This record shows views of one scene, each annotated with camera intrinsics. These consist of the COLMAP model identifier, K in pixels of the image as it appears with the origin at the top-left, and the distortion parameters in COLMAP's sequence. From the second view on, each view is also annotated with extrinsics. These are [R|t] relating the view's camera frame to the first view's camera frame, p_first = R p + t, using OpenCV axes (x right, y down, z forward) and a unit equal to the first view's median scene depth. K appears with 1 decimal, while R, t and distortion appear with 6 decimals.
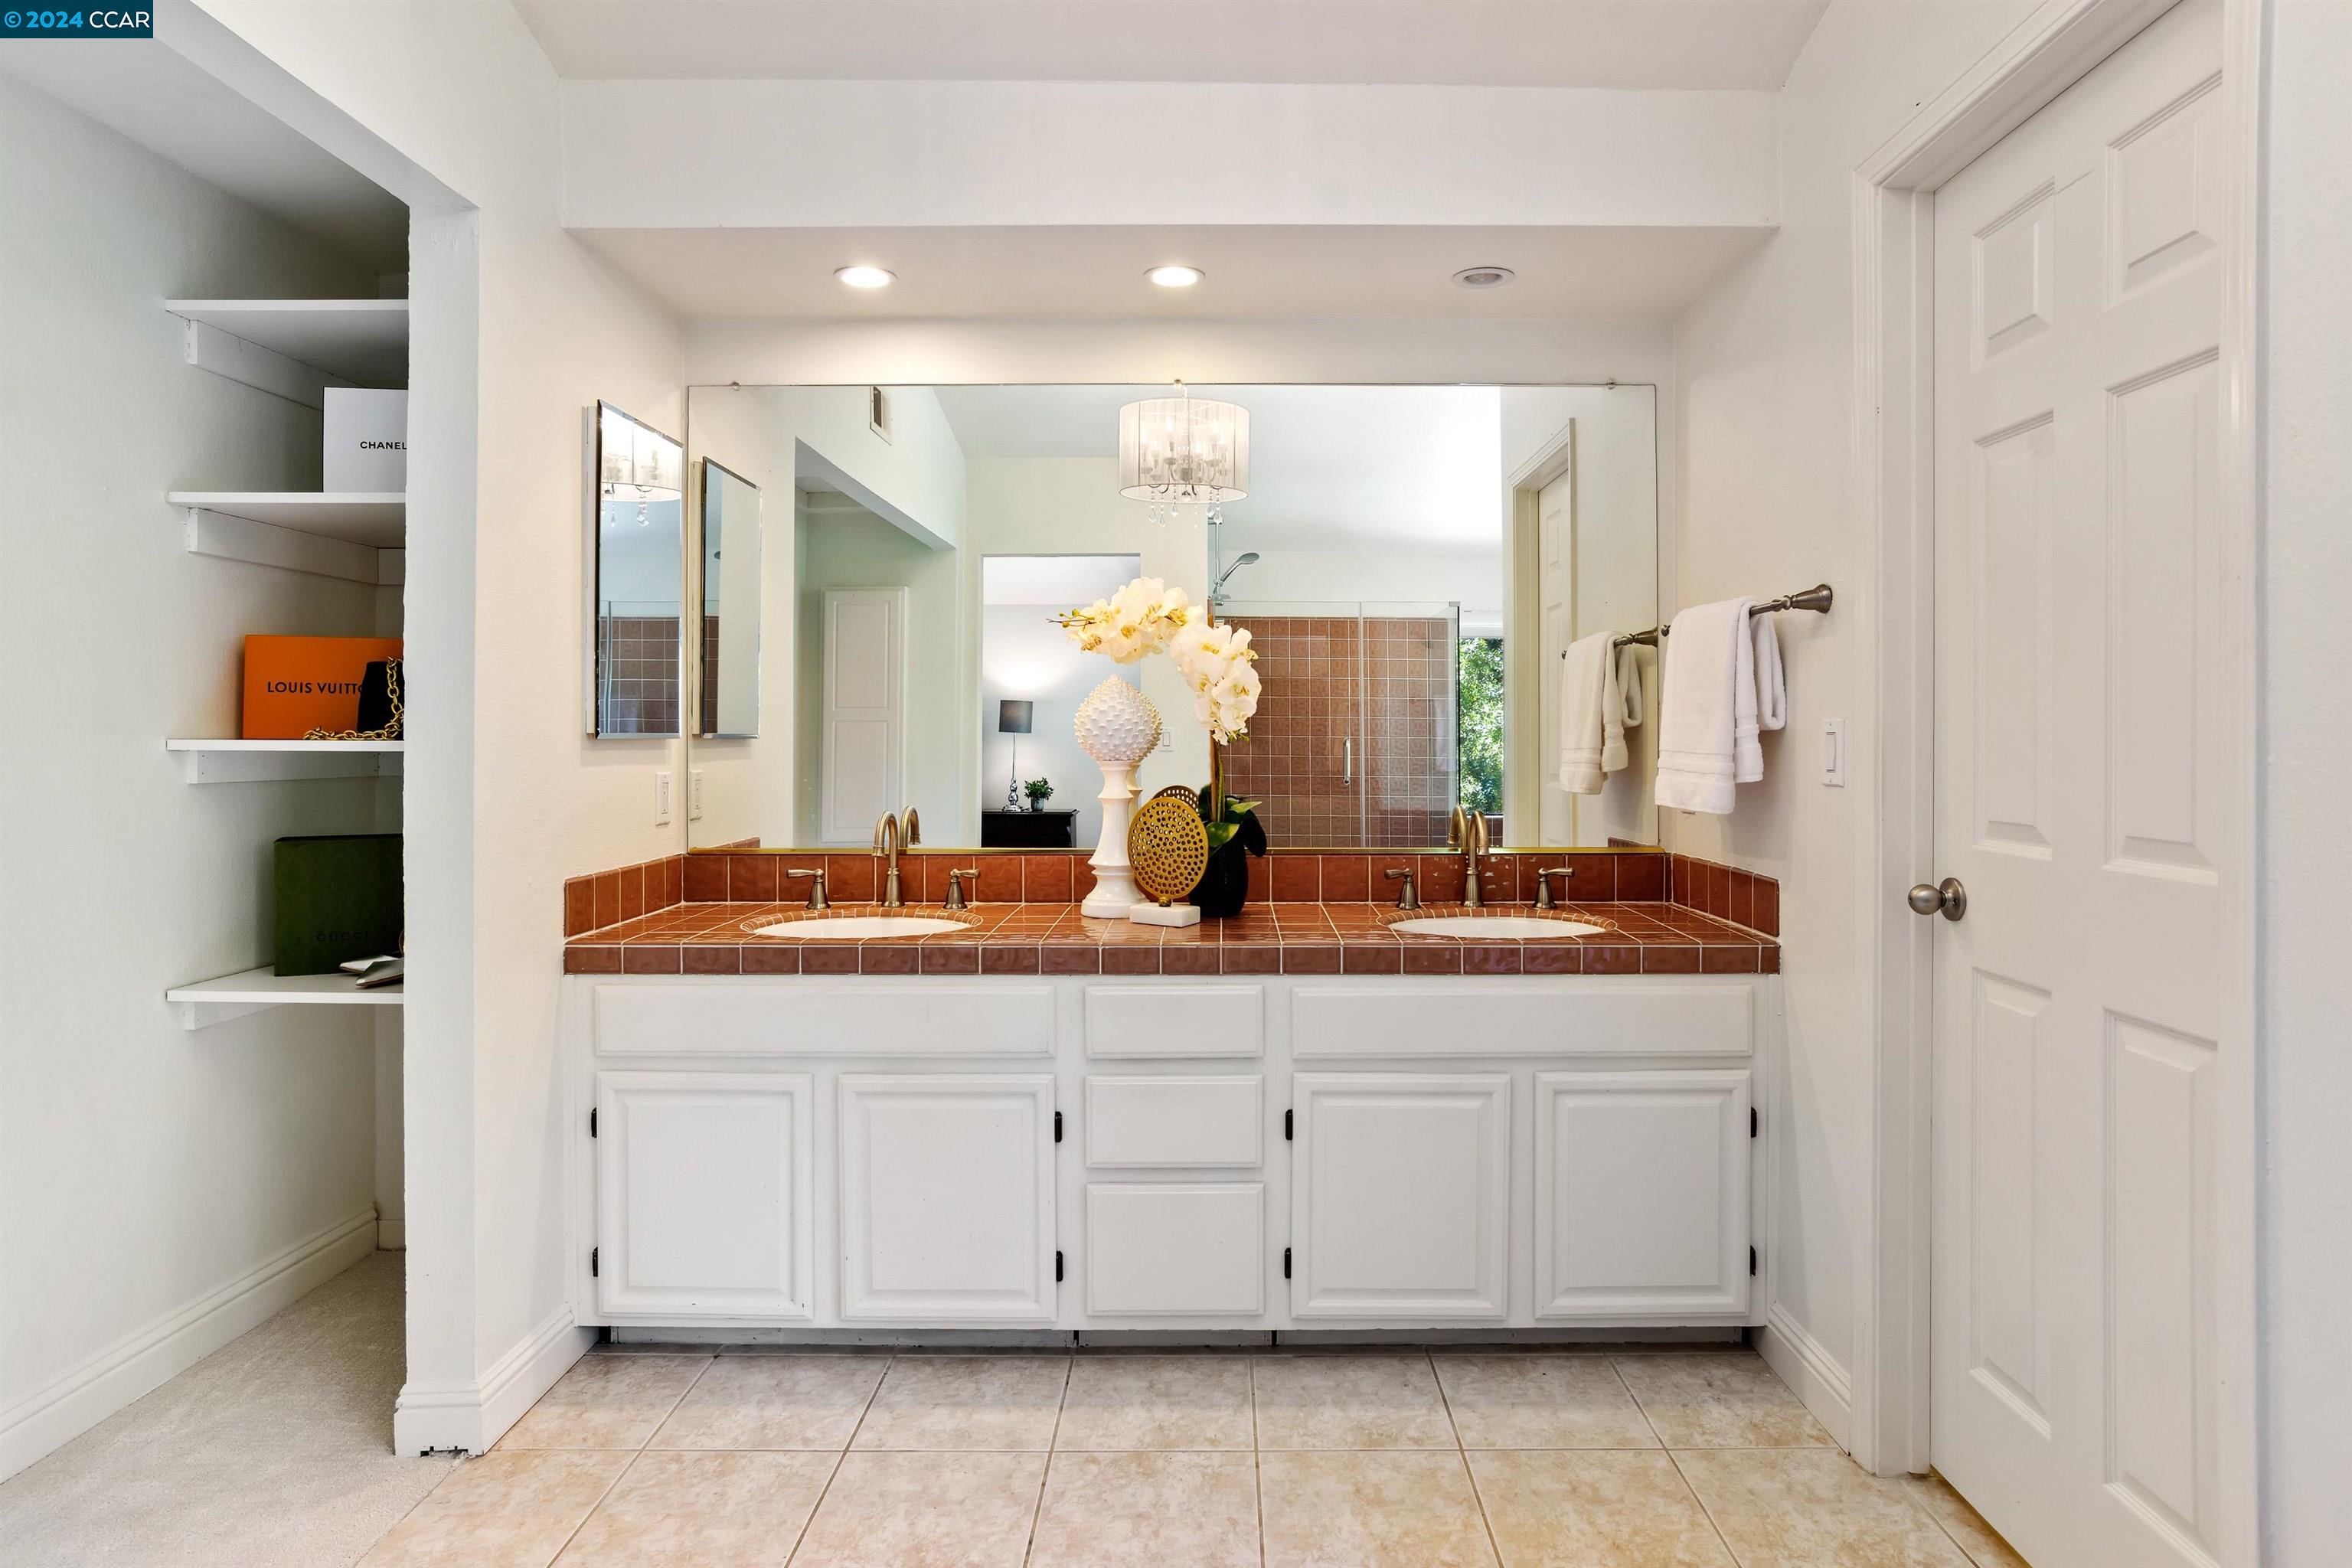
lens RADIAL K [[1331.0, 0, 1211.8], [0, 1331.0, 732.9], [0, 0, 1]] dist [-0.046308, 0.028806]
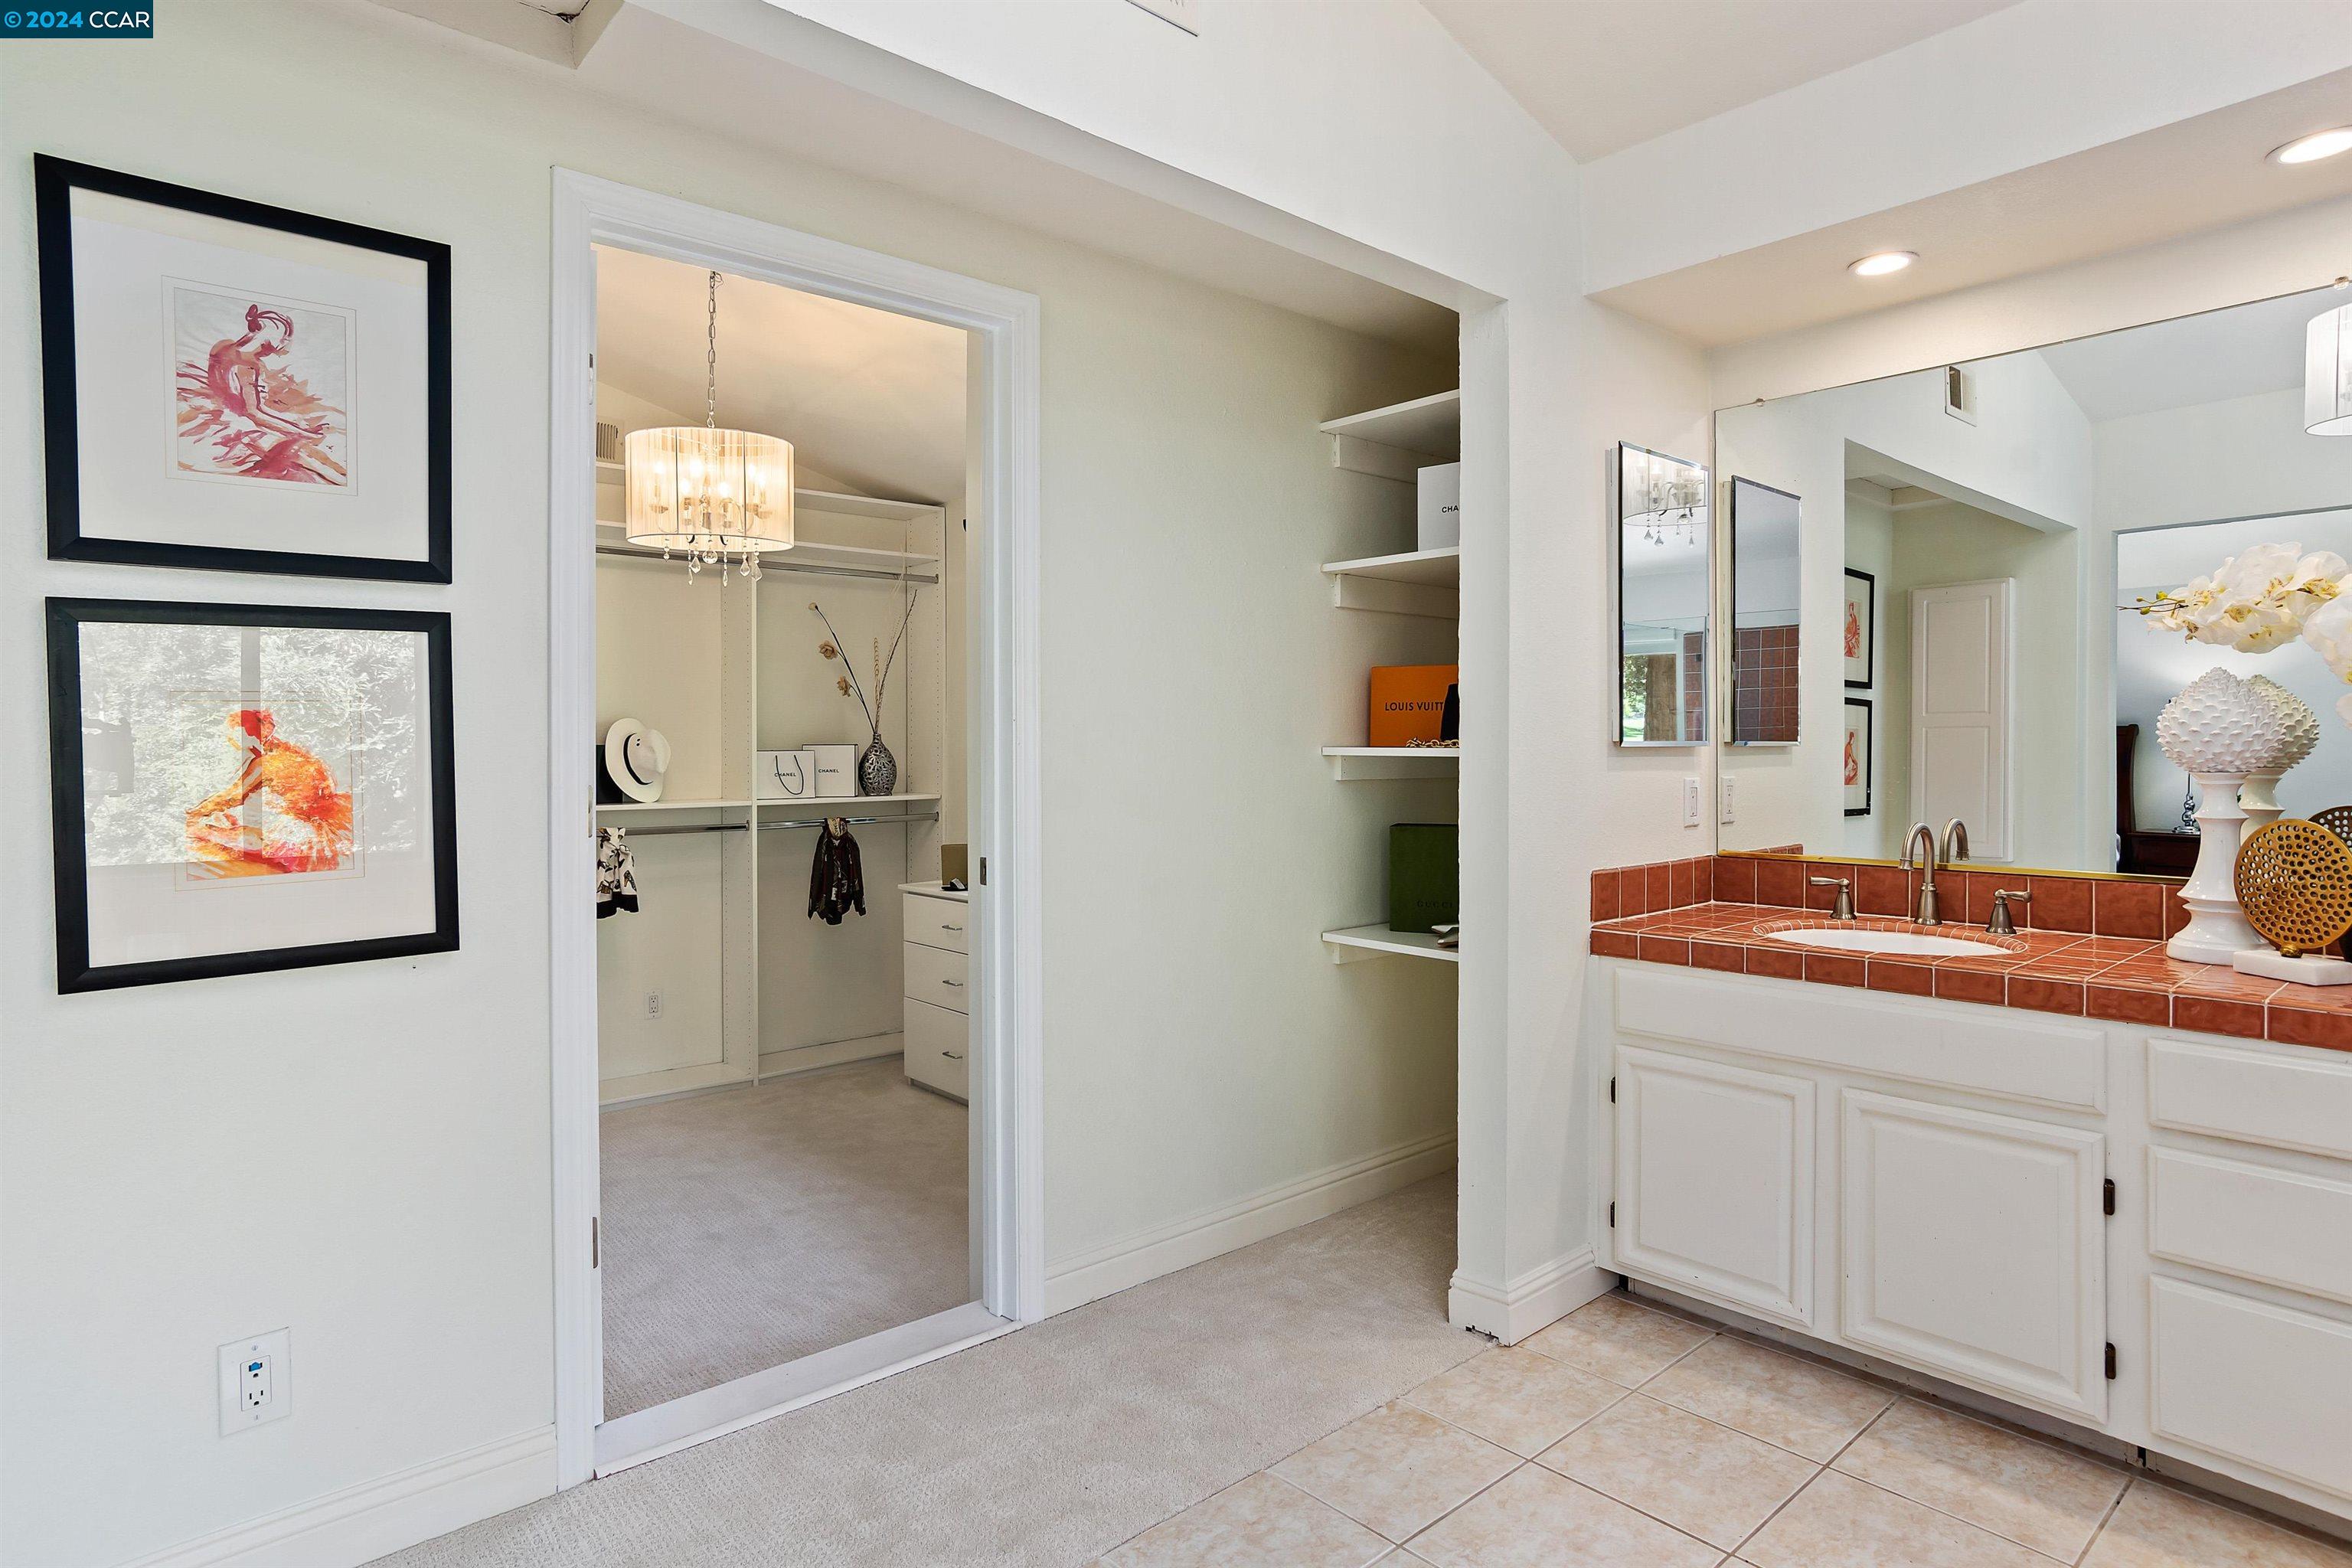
lens RADIAL K [[1287.6, 0, 1179.6], [0, 1287.6, 749.3], [0, 0, 1]] dist [-0.044957, 0.030949]
pose [[0.663350, 0.000368, -0.748309, 0.099152], [0.004344, 0.999981, 0.004342, 0.000658], [0.748296, -0.006131, 0.663336, 0.005361]]
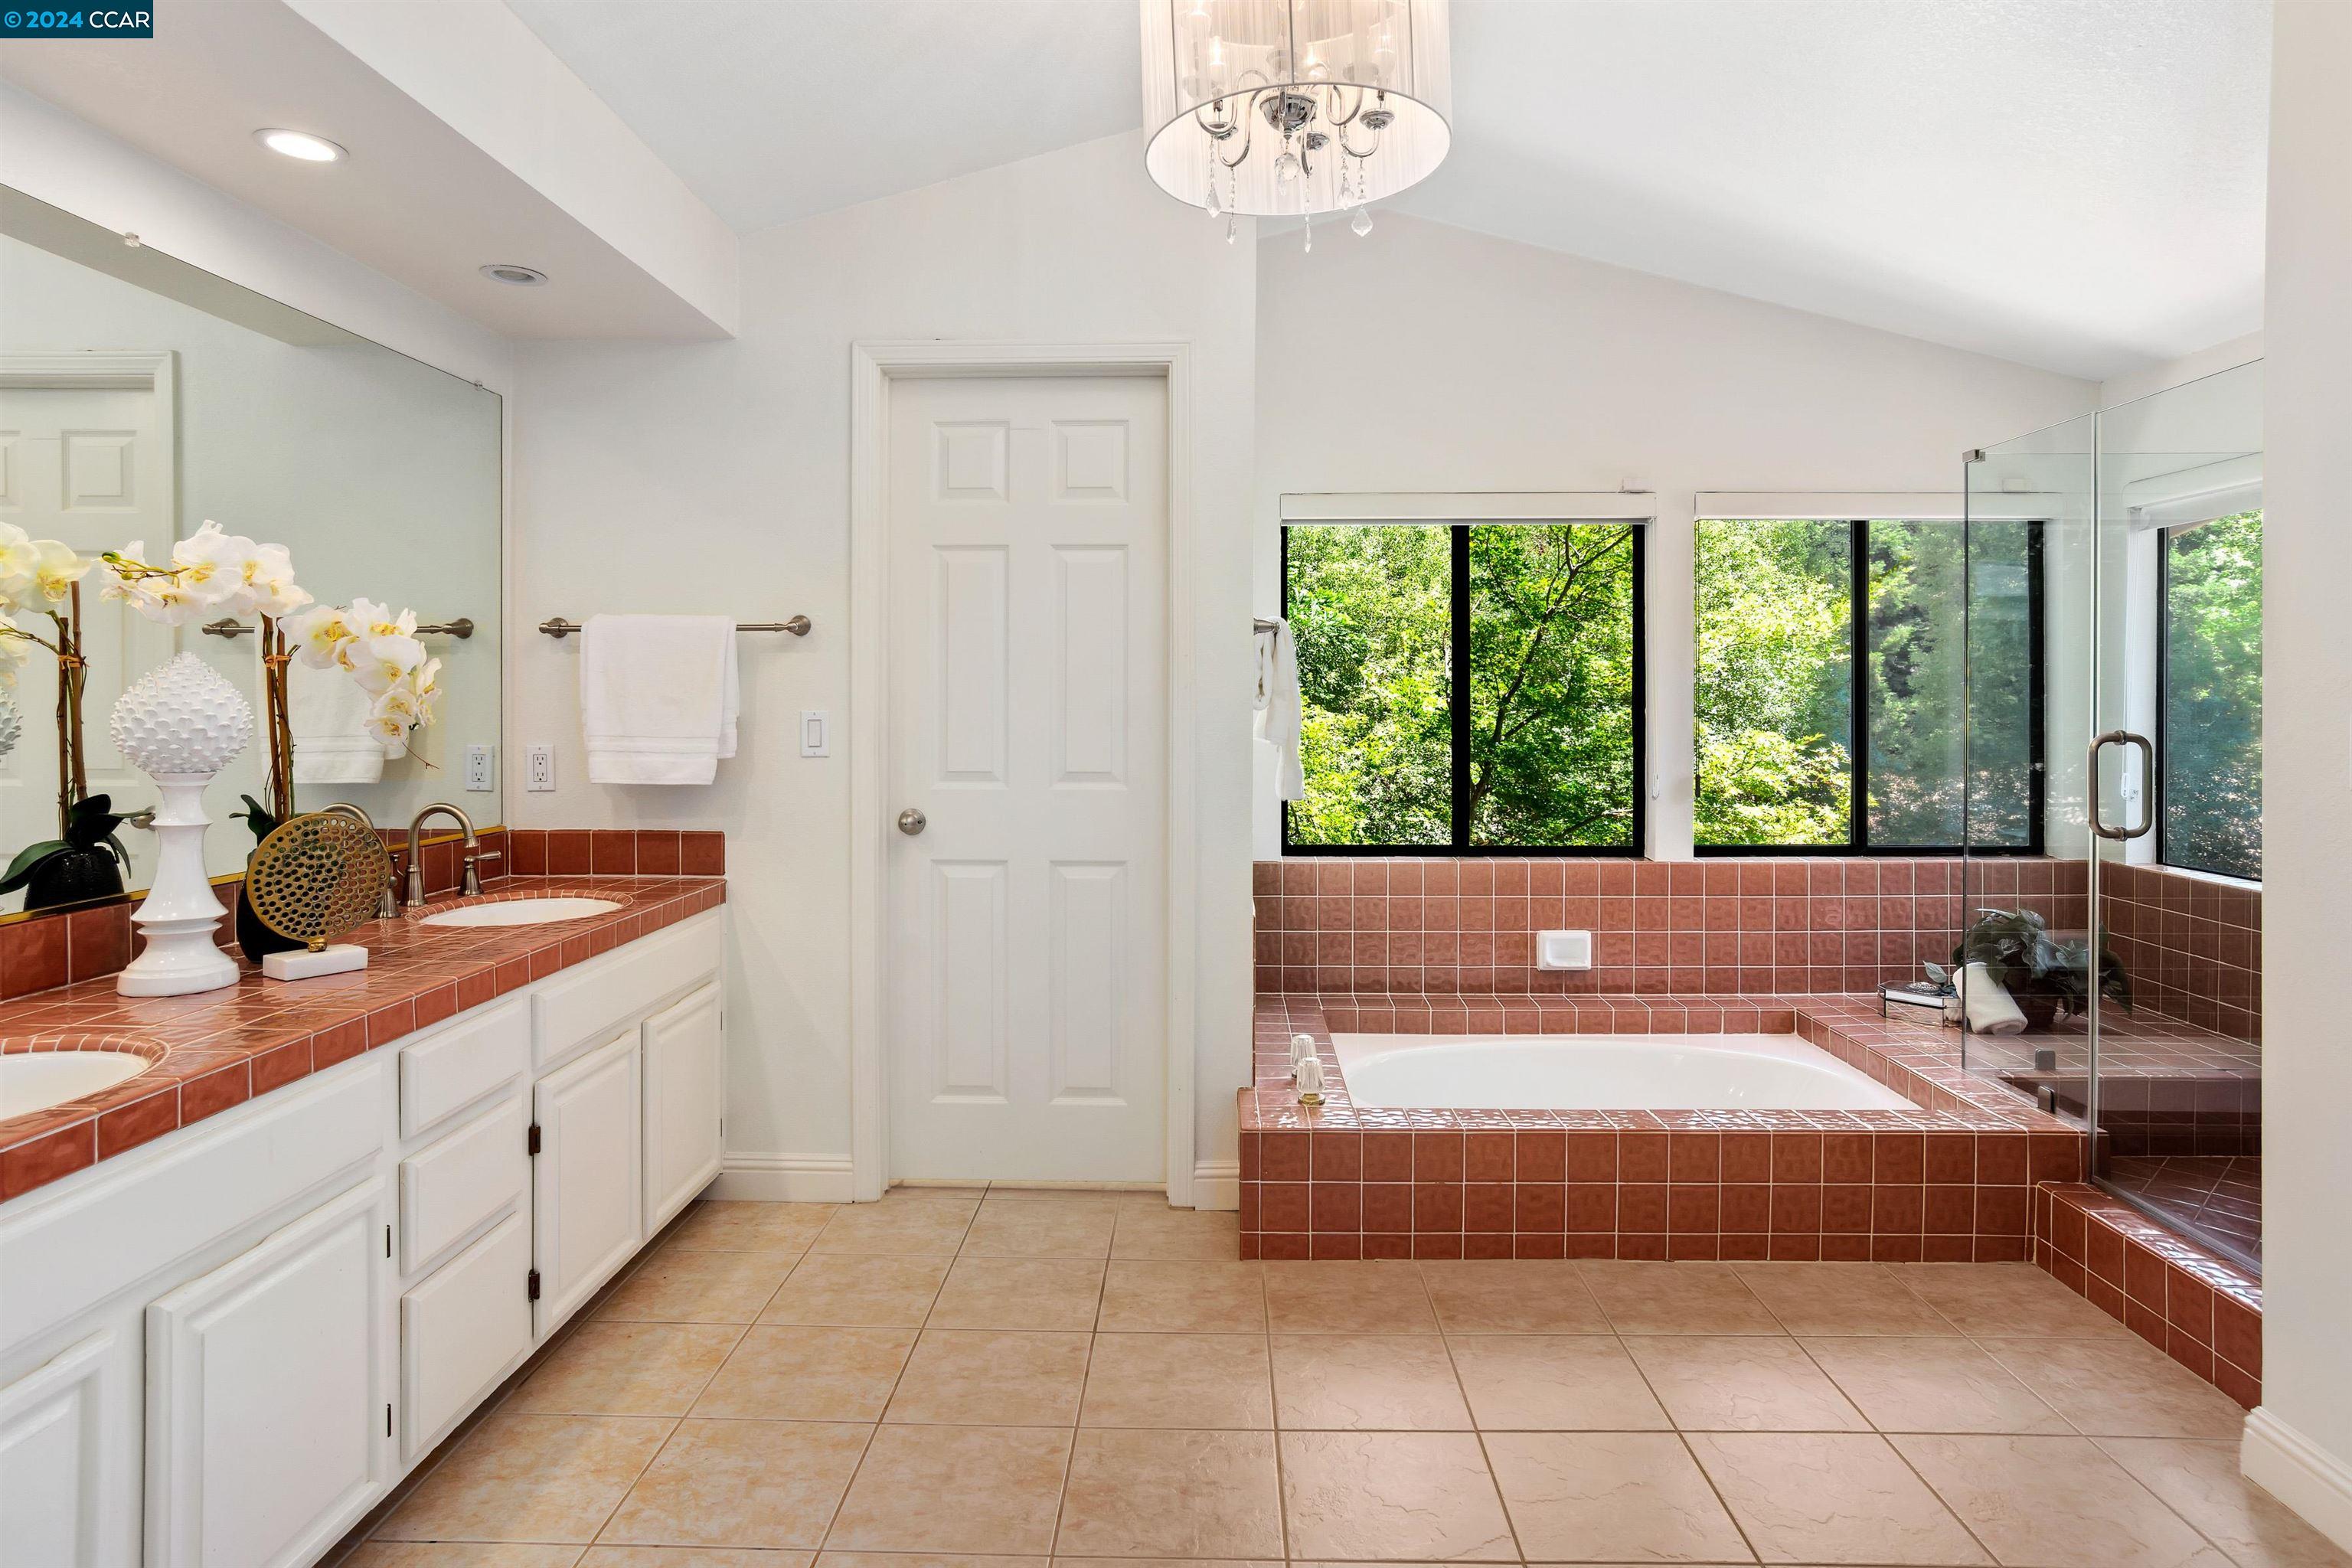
lens RADIAL K [[1330.7, 0, 1174.7], [0, 1330.7, 715.5], [0, 0, 1]] dist [-0.046069, 0.035398]
pose [[0.022376, -0.011282, 0.999686, -0.873771], [-0.001005, 0.999936, 0.011307, -0.019930], [-0.999749, -0.001258, 0.022363, 0.518834]]
